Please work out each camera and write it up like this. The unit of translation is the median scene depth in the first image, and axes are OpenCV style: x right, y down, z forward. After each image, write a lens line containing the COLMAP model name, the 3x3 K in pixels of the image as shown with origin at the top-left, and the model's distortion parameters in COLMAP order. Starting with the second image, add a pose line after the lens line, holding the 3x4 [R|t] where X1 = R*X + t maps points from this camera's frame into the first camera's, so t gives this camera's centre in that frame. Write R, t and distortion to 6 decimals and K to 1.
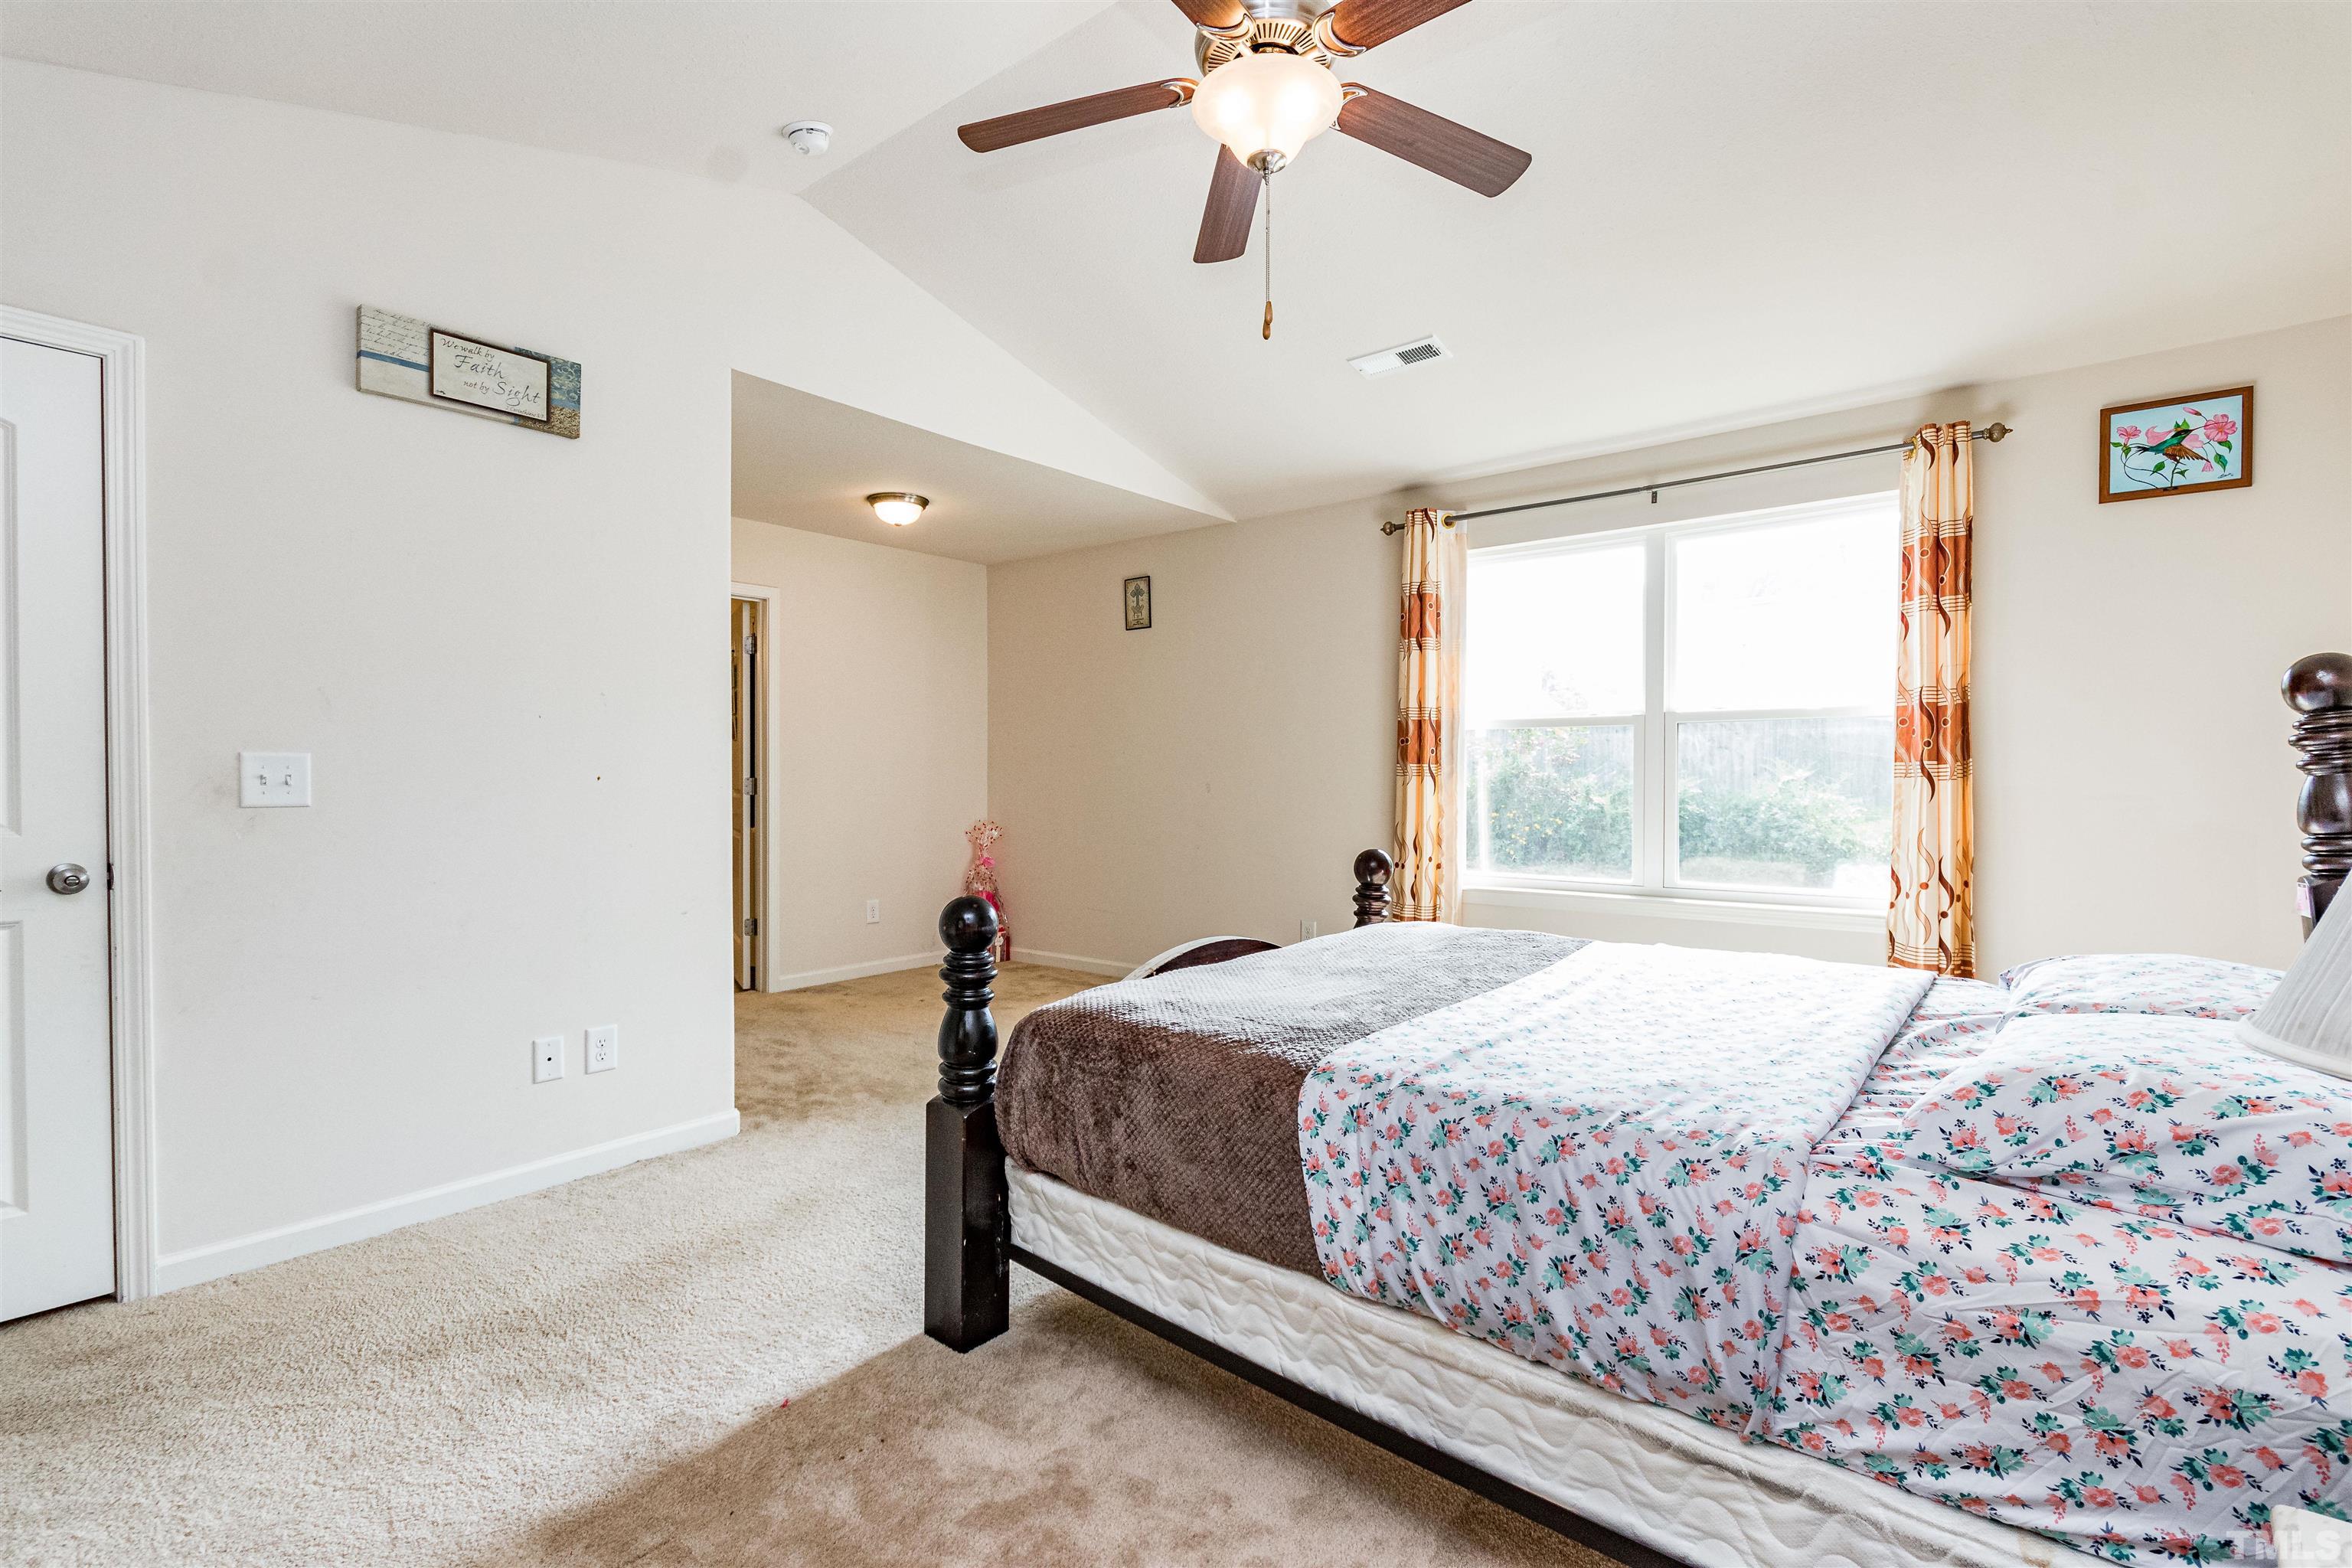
lens RADIAL K [[1074.7, 0, 1170.8], [0, 1074.7, 777.4], [0, 0, 1]] dist [0.002212, -0.001523]
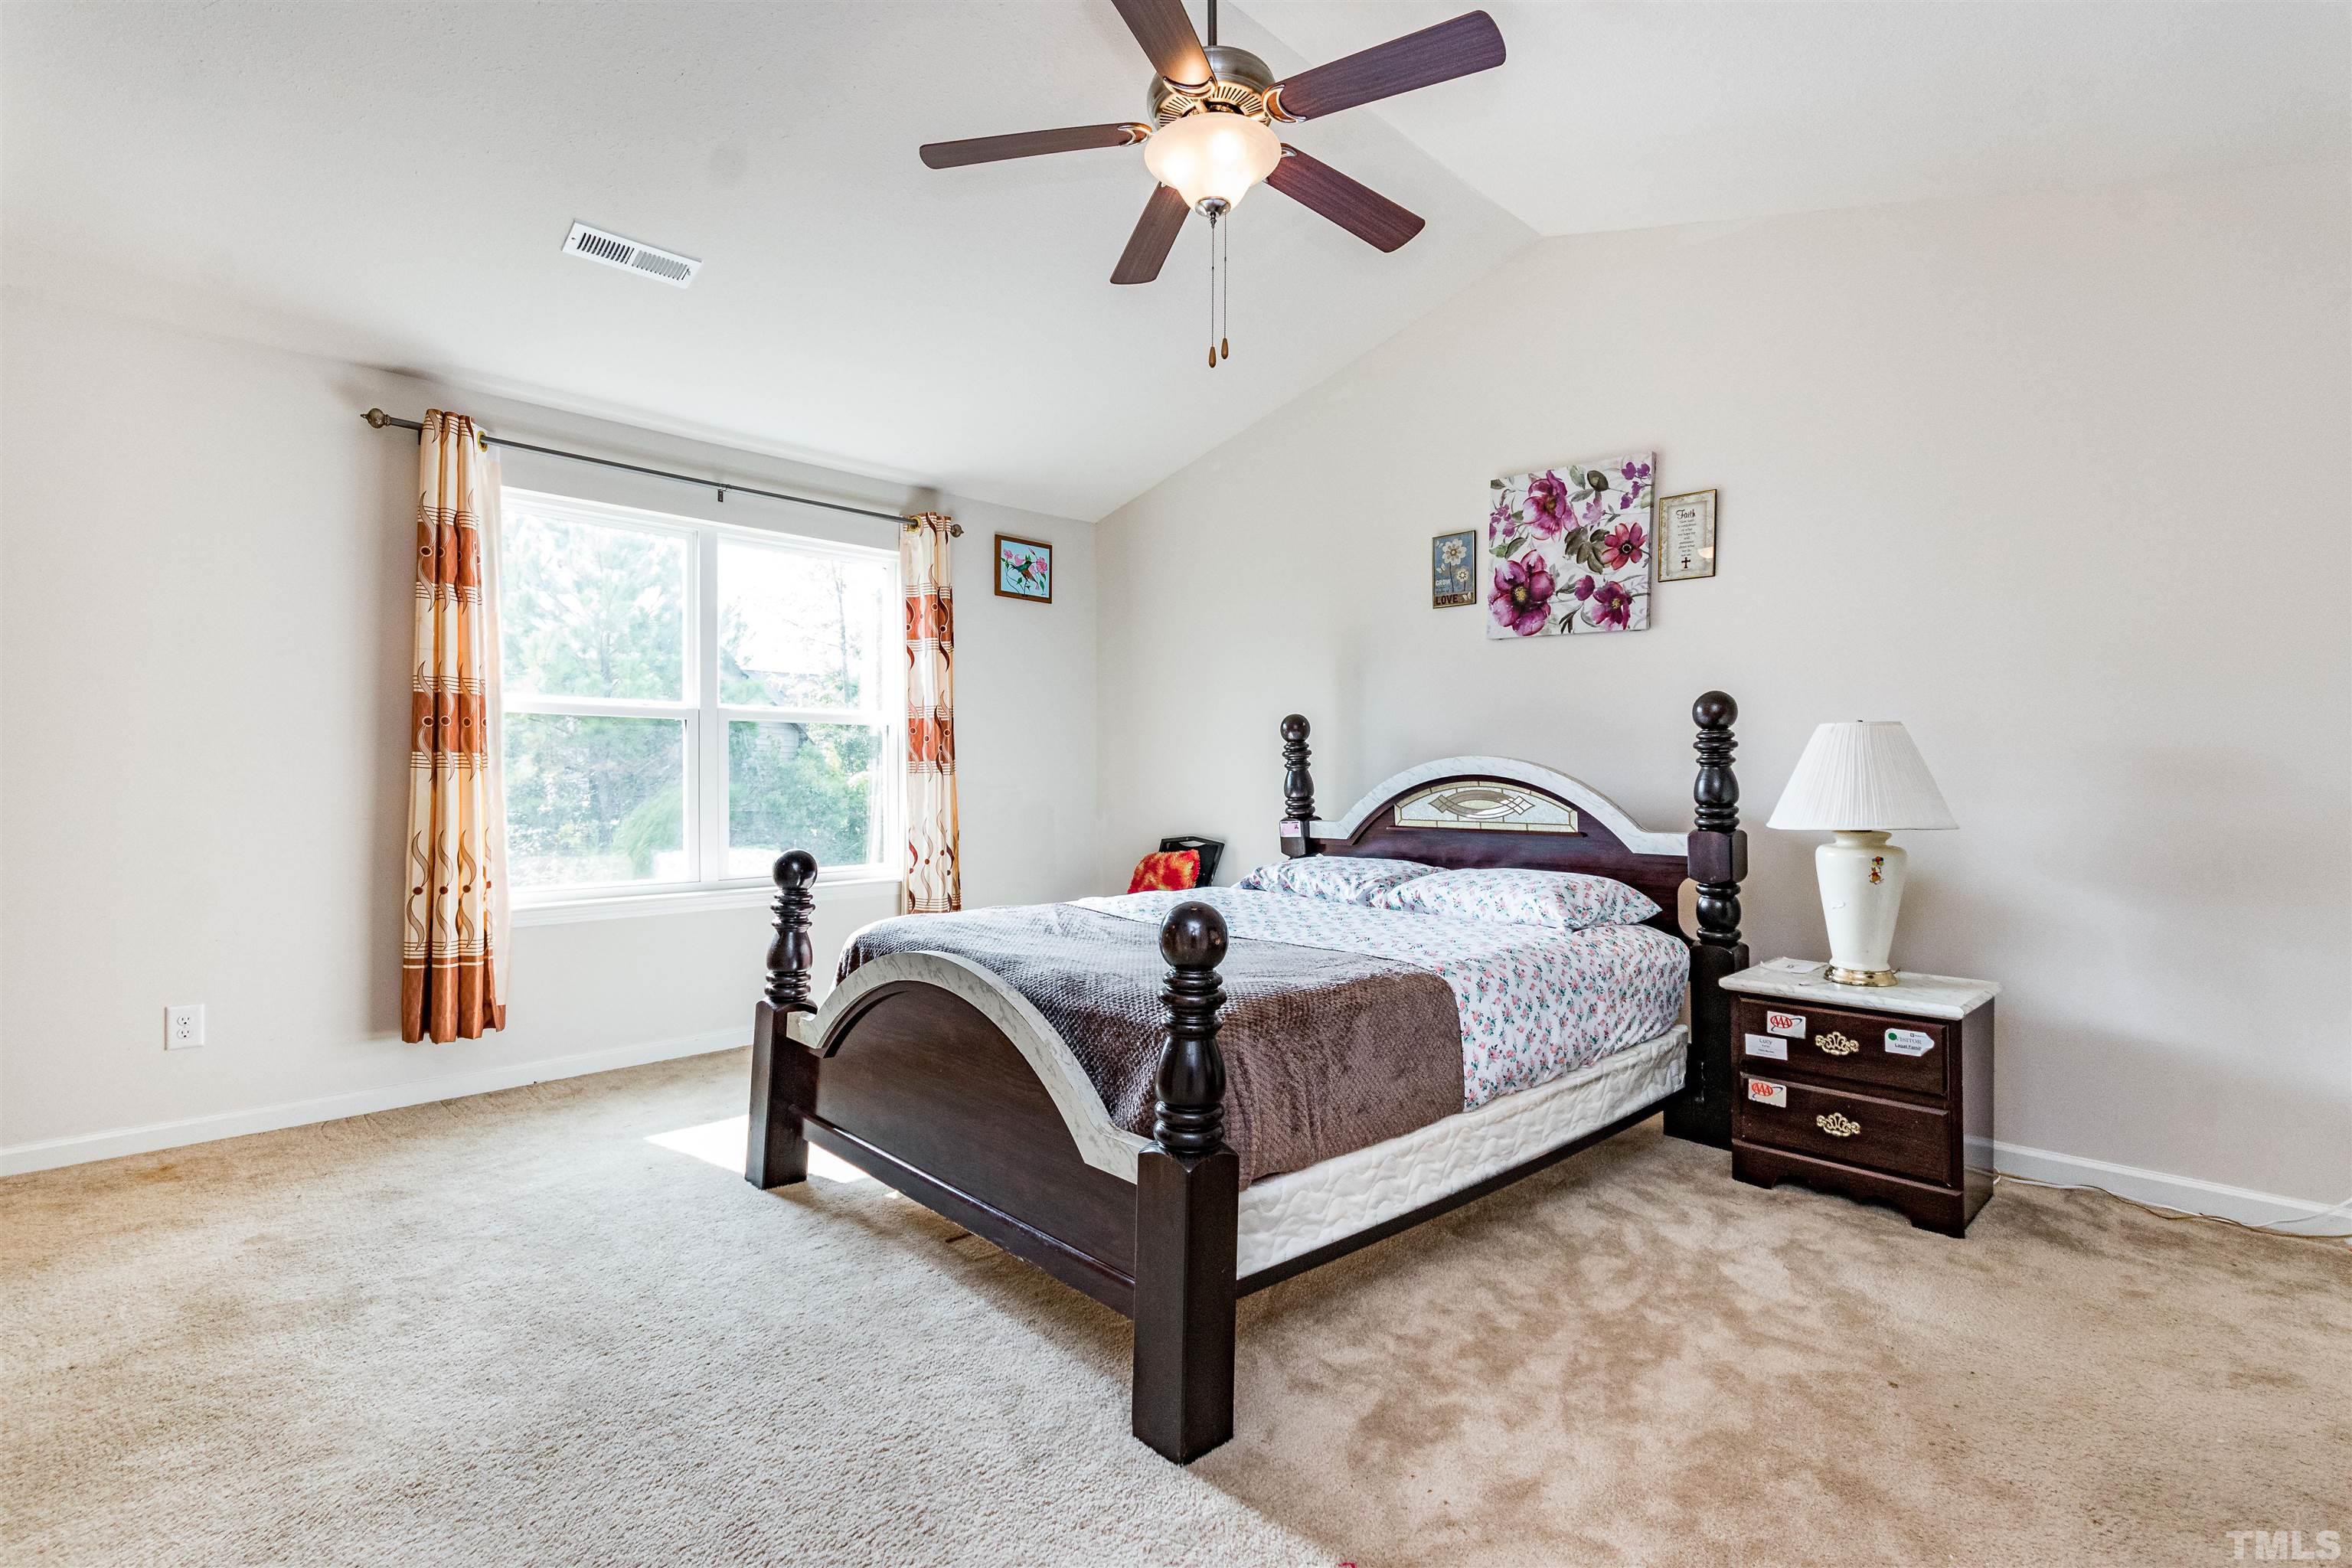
lens RADIAL K [[1074.7, 0, 1170.5], [0, 1074.7, 778.3], [0, 0, 1]] dist [0.002212, -0.001523]
pose [[0.115762, 0.001843, 0.993275, -0.646944], [0.000398, 0.999998, -0.001902, 0.010137], [-0.993277, 0.000616, 0.115761, 0.587020]]
